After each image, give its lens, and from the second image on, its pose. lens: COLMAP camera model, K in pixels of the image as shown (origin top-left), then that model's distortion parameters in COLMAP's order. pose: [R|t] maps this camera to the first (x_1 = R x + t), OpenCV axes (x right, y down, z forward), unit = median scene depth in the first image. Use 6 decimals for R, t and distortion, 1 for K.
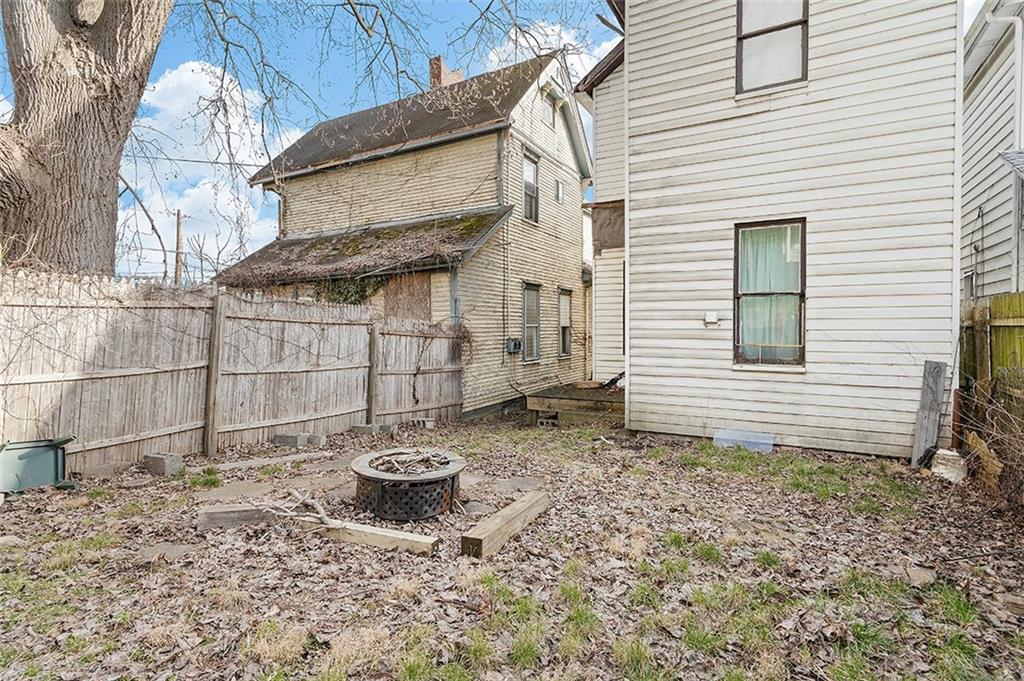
lens RADIAL K [[486.9, 0, 510.0], [0, 486.9, 340.9], [0, 0, 1]] dist [-0.002935, 0.000154]
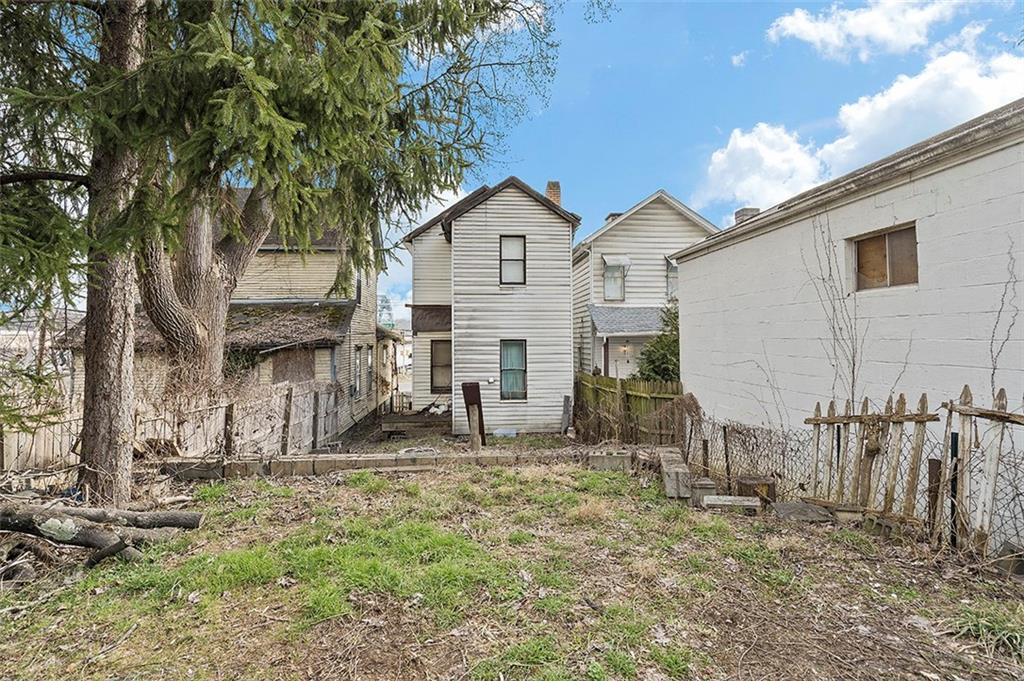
lens RADIAL K [[486.9, 0, 511.1], [0, 486.9, 337.8], [0, 0, 1]] dist [-0.002935, 0.000154]
pose [[0.816631, -0.002523, 0.577155, -0.868975], [0.018835, 0.999574, -0.022280, -0.204834], [-0.576853, 0.029065, 0.816331, -0.962094]]
